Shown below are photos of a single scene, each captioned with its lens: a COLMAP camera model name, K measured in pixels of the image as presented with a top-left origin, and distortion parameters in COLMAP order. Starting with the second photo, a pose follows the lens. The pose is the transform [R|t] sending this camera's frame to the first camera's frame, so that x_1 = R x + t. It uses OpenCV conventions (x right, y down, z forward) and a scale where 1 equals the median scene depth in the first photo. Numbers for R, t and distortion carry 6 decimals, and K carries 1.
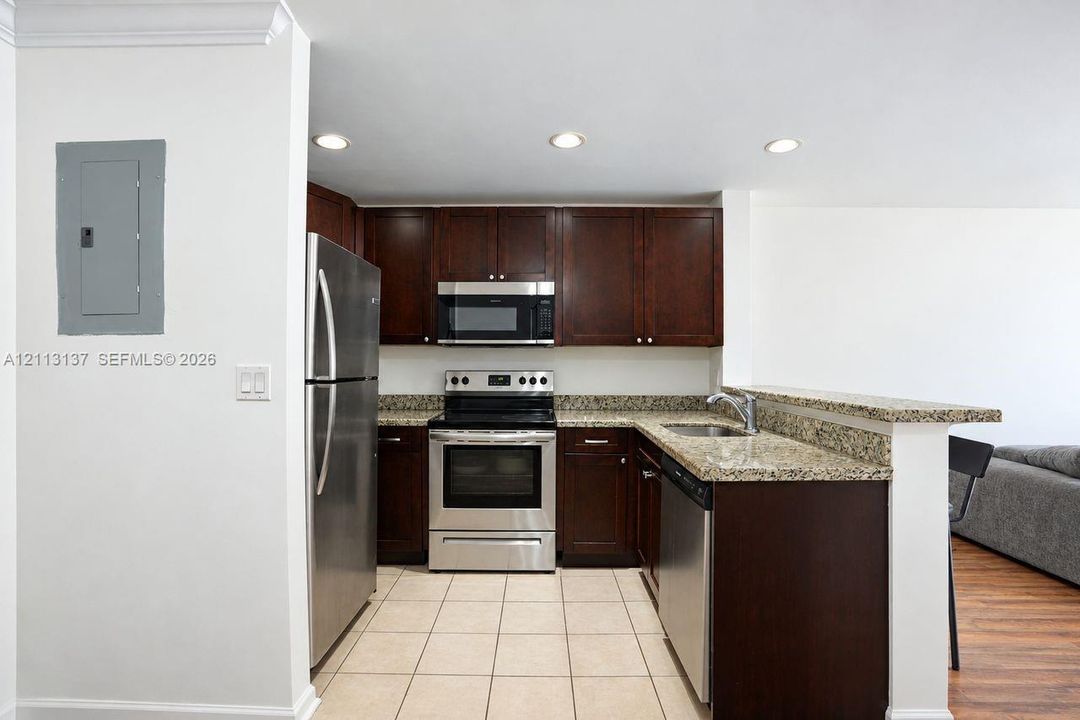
lens RADIAL K [[501.4, 0, 542.4], [0, 501.4, 360.6], [0, 0, 1]] dist [-0.042522, 0.008159]
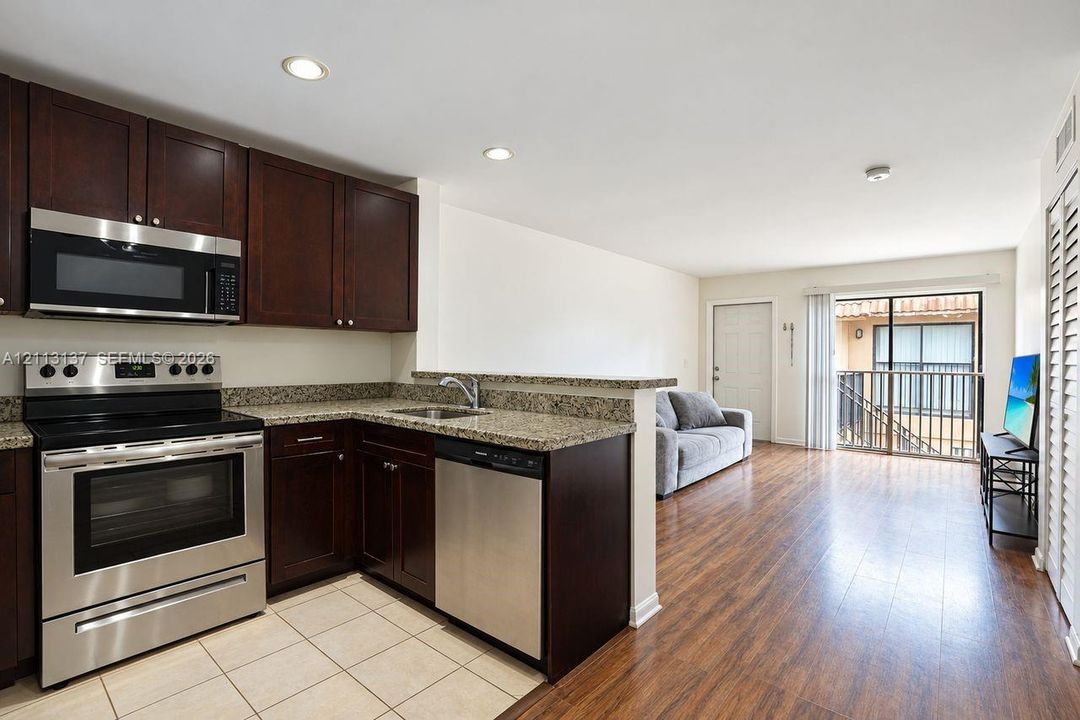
lens RADIAL K [[501.4, 0, 539.4], [0, 501.4, 355.1], [0, 0, 1]] dist [-0.042522, 0.008159]
pose [[0.648121, 0.003407, 0.761530, -0.279274], [-0.006590, 0.999978, 0.001135, 0.017549], [-0.761509, -0.005754, 0.648128, 0.170975]]
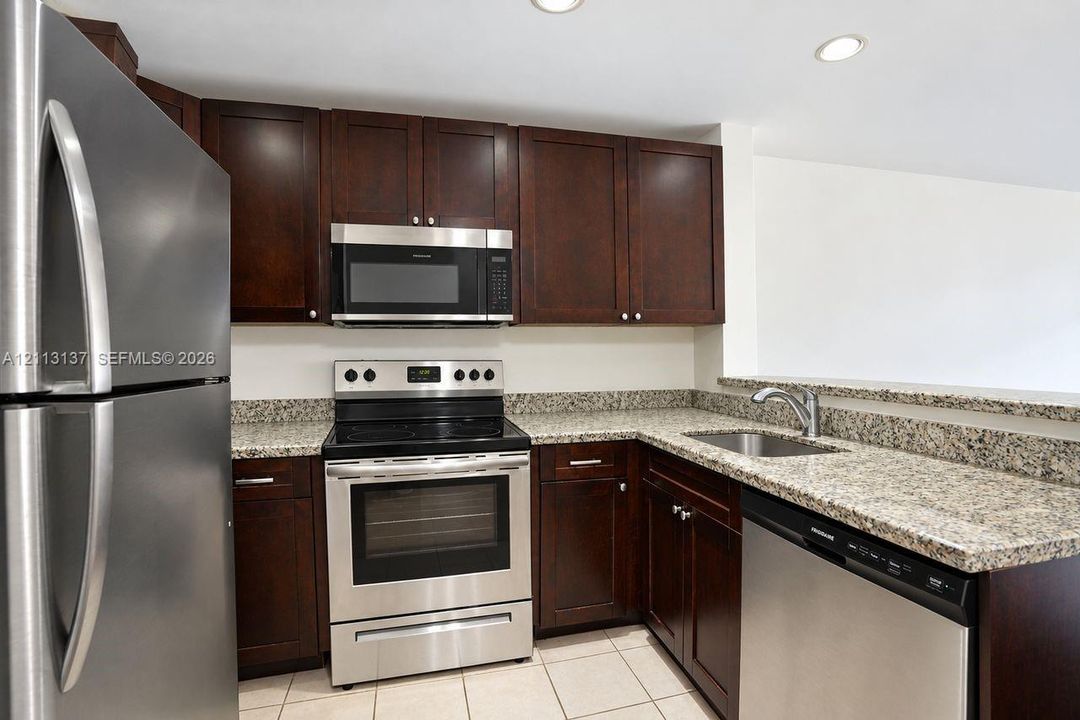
lens RADIAL K [[501.4, 0, 537.2], [0, 501.4, 363.4], [0, 0, 1]] dist [-0.042522, 0.008159]
pose [[0.971416, -0.018062, 0.236694, -0.116372], [0.011905, 0.999553, 0.027416, 0.006908], [-0.237084, -0.023815, 0.971197, 0.355076]]
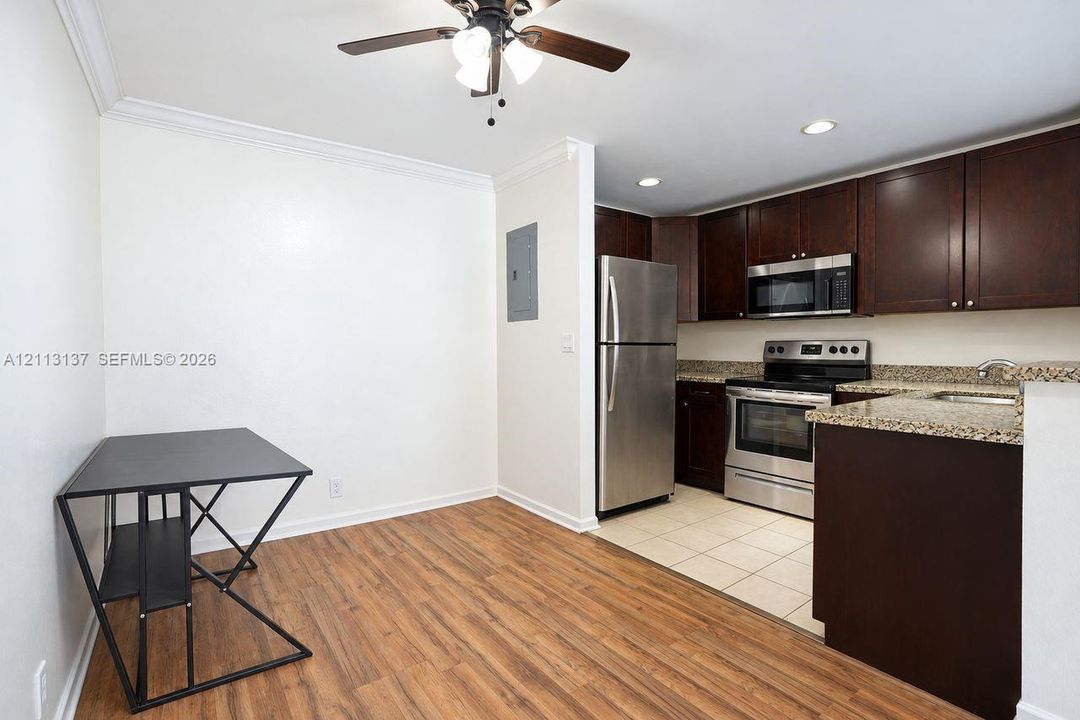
lens RADIAL K [[501.4, 0, 551.1], [0, 501.4, 346.9], [0, 0, 1]] dist [-0.042522, 0.008159]
pose [[0.617156, -0.001951, -0.786838, 0.484409], [0.009923, 0.999937, 0.005303, 0.026890], [0.786778, -0.011080, 0.617136, -0.124758]]
